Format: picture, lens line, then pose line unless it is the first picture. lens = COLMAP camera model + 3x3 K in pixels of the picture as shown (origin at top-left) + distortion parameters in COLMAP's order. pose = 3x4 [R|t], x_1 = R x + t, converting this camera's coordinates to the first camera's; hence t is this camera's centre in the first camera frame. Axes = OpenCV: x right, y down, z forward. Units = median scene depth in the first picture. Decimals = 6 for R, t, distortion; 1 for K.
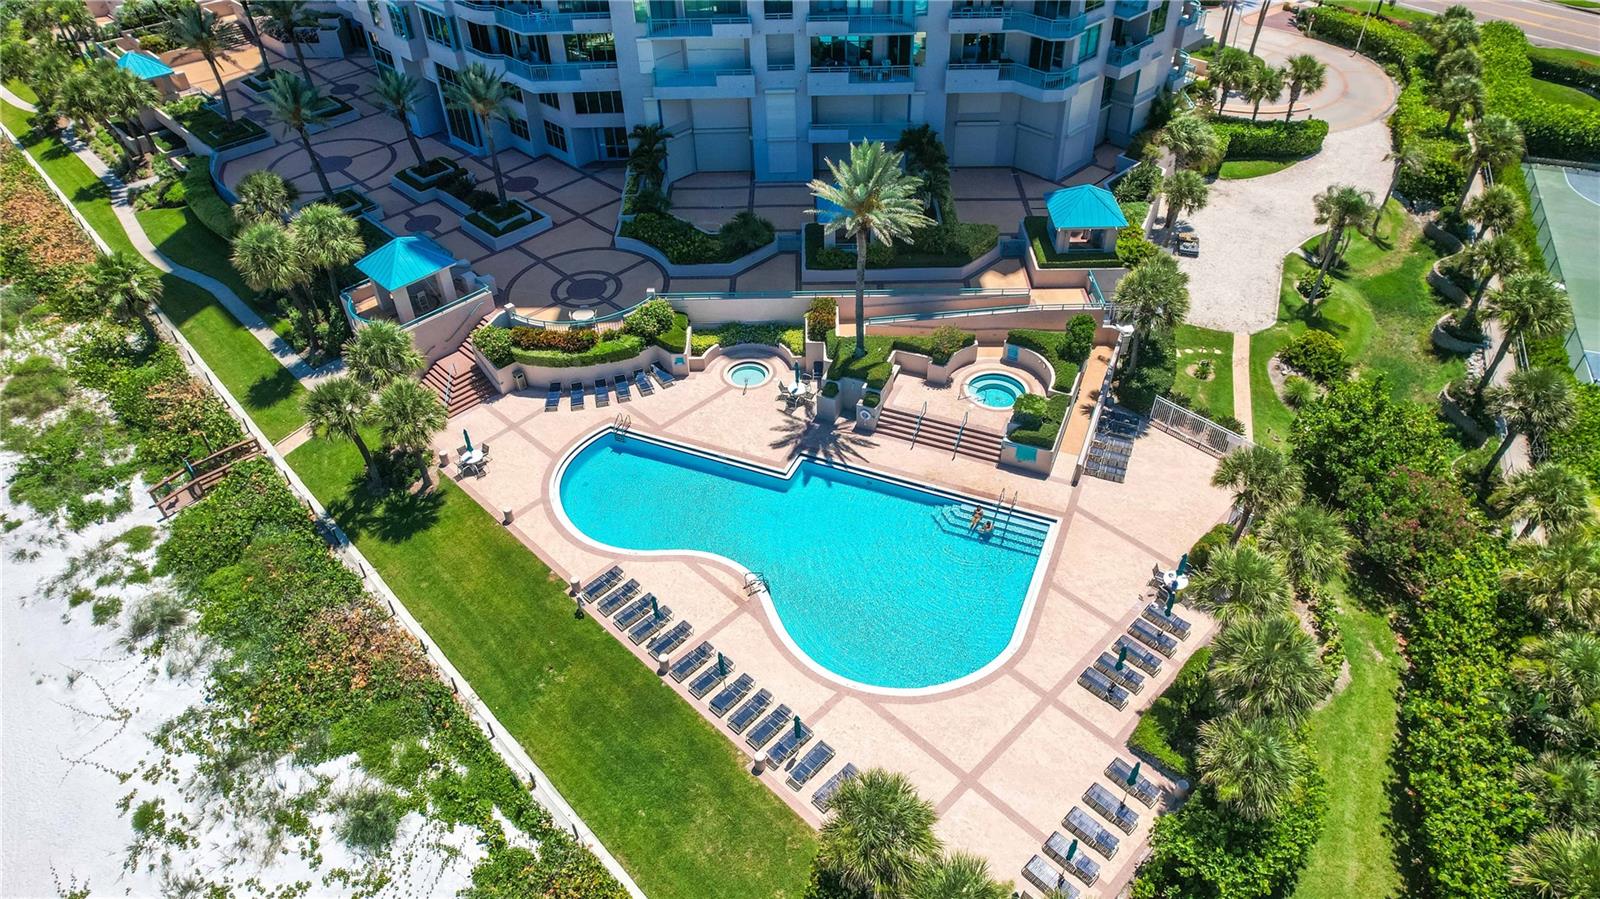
lens RADIAL K [[1029.3, 0, 800.0], [0, 1029.3, 449.5], [0, 0, 1]] dist [-0.068073, 0.077389]
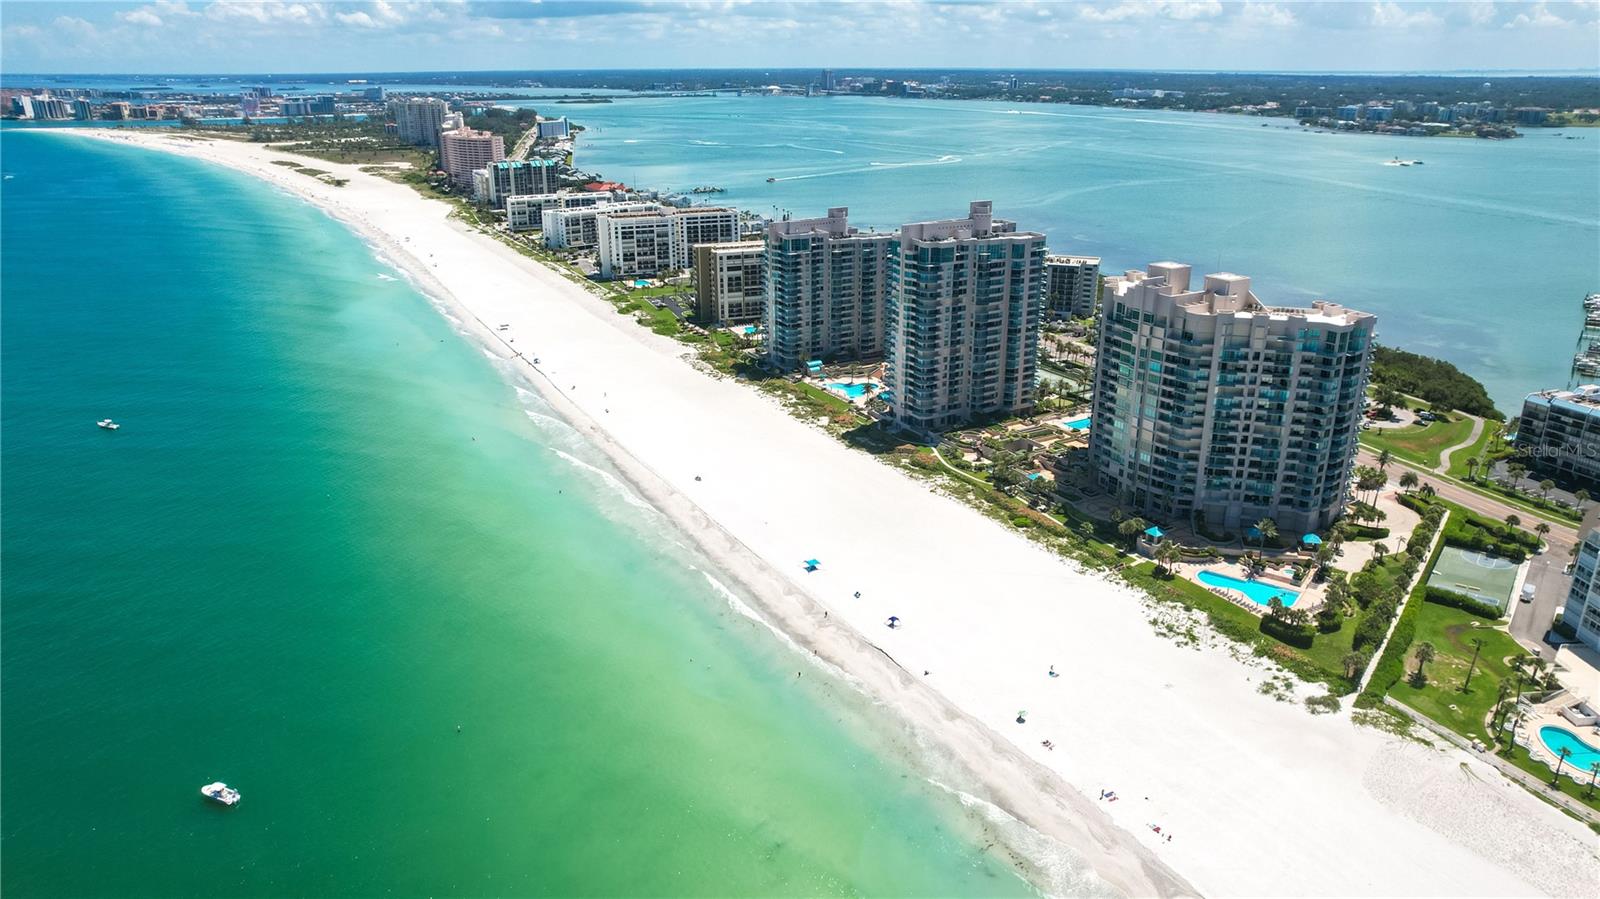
lens RADIAL K [[1072.2, 0, 804.0], [0, 1072.2, 450.7], [0, 0, 1]] dist [-0.076167, 0.081764]
pose [[0.967633, 0.103016, -0.230379, -0.863393], [-0.176390, 0.928950, -0.325483, 1.334548], [0.180481, 0.355585, 0.917053, -3.866693]]
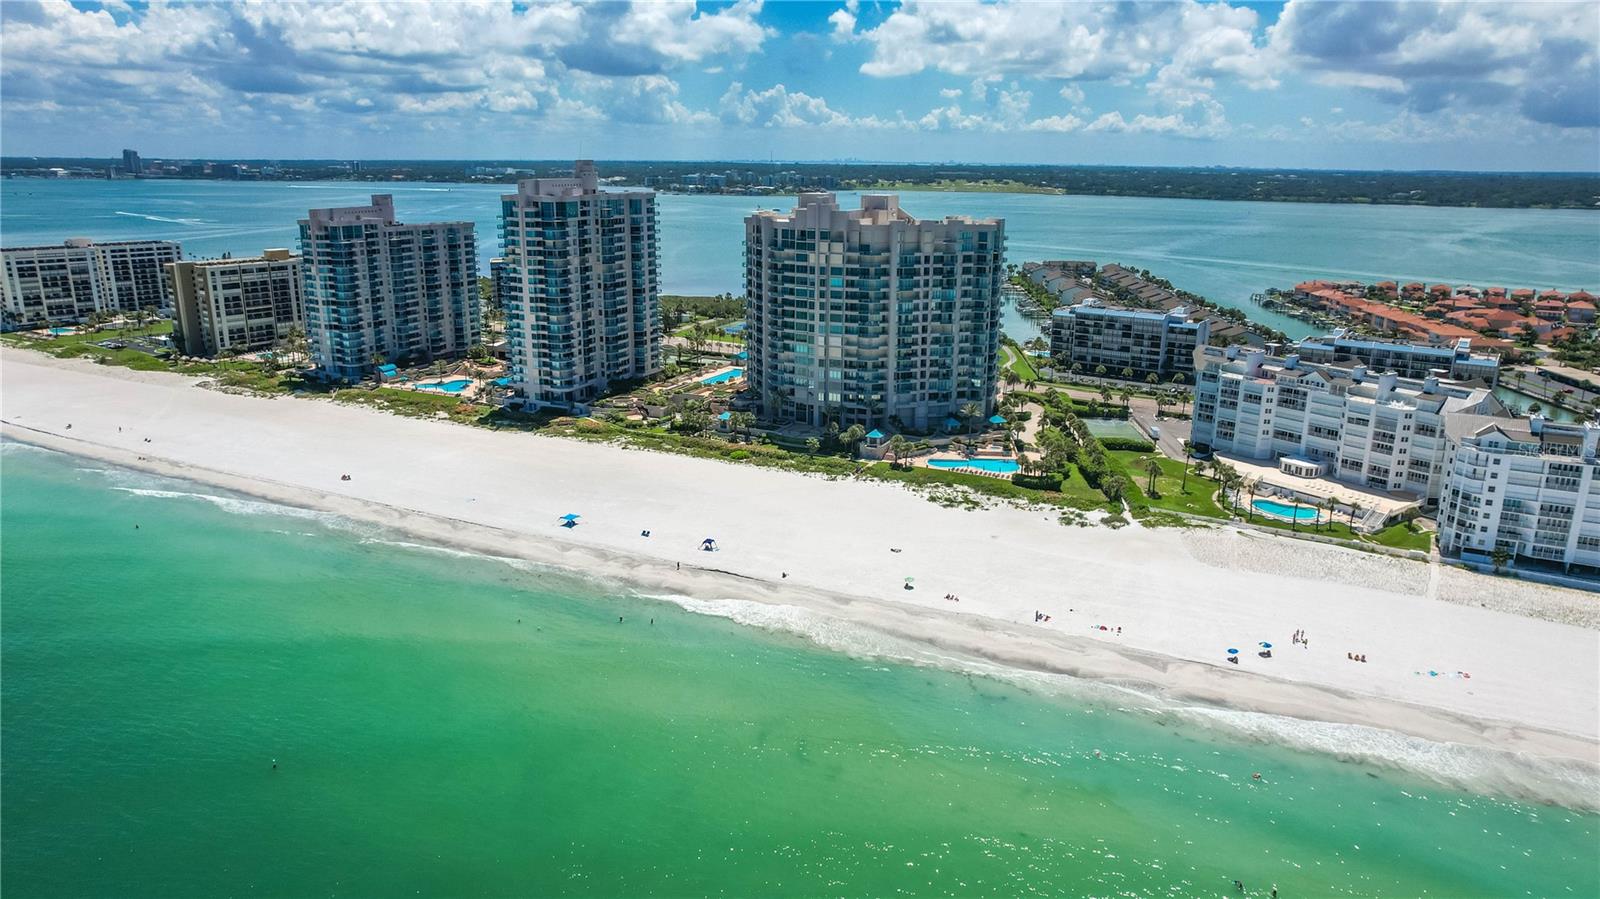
lens RADIAL K [[1072.2, 0, 804.0], [0, 1072.2, 450.7], [0, 0, 1]] dist [-0.076167, 0.081764]
pose [[0.945060, -0.059837, 0.321374, -2.320397], [0.190496, 0.899735, -0.392667, 1.783481], [-0.265656, 0.432314, 0.861703, -3.184134]]
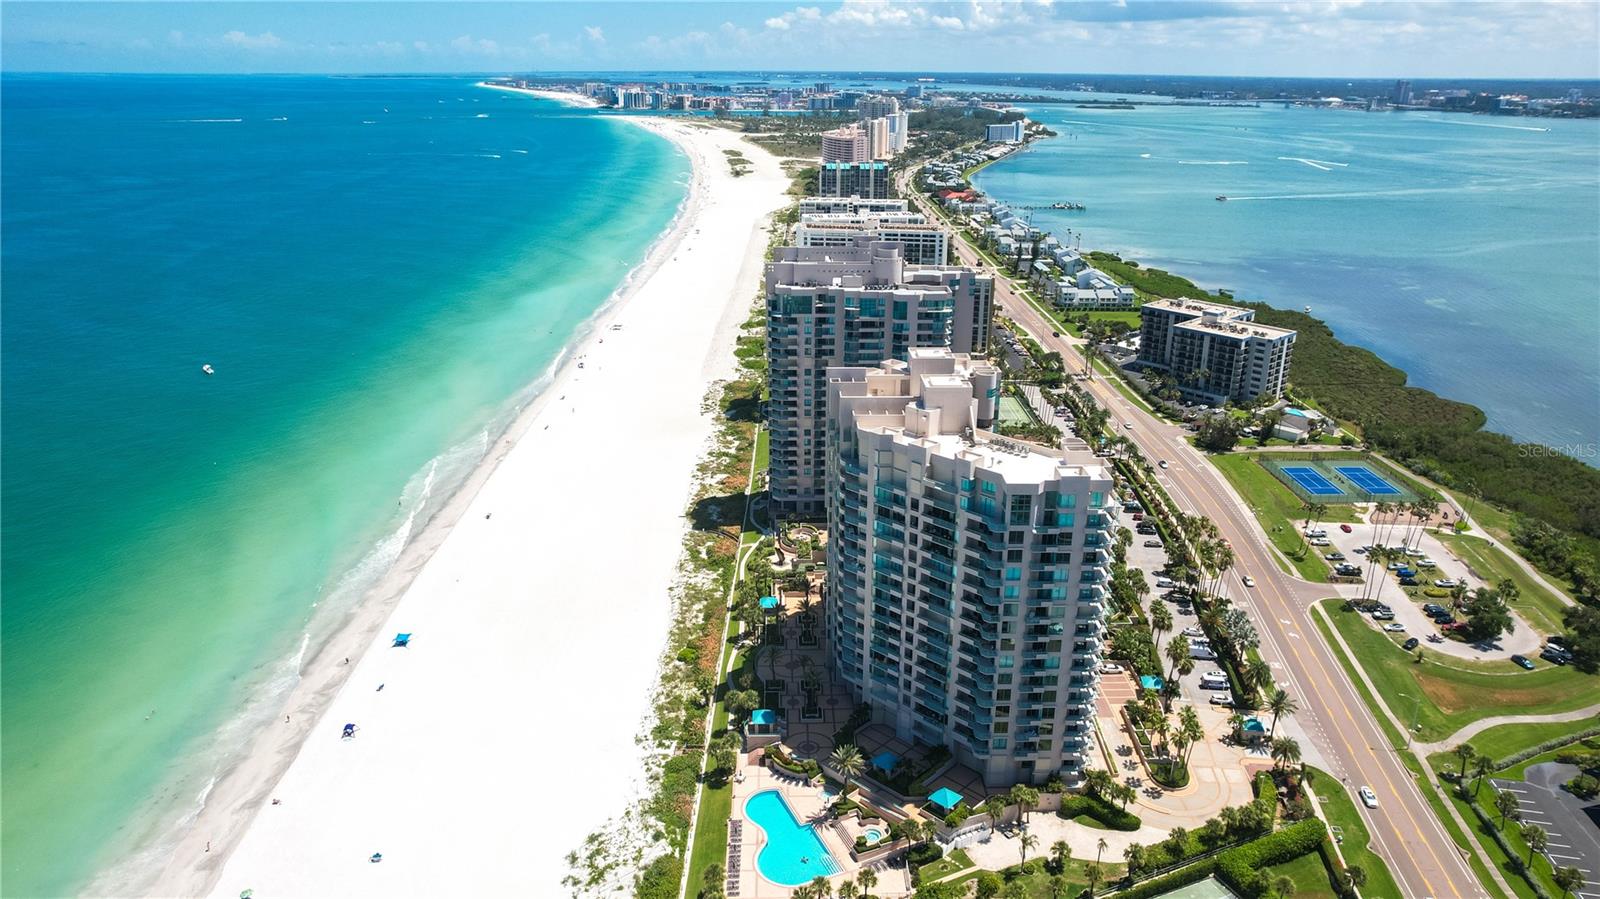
lens RADIAL K [[1072.2, 0, 804.0], [0, 1072.2, 450.7], [0, 0, 1]] dist [-0.076167, 0.081764]
pose [[0.724621, 0.257105, -0.639391, 1.725394], [-0.462180, 0.869518, -0.174147, -0.395691], [0.511188, 0.421705, 0.748900, -1.923042]]
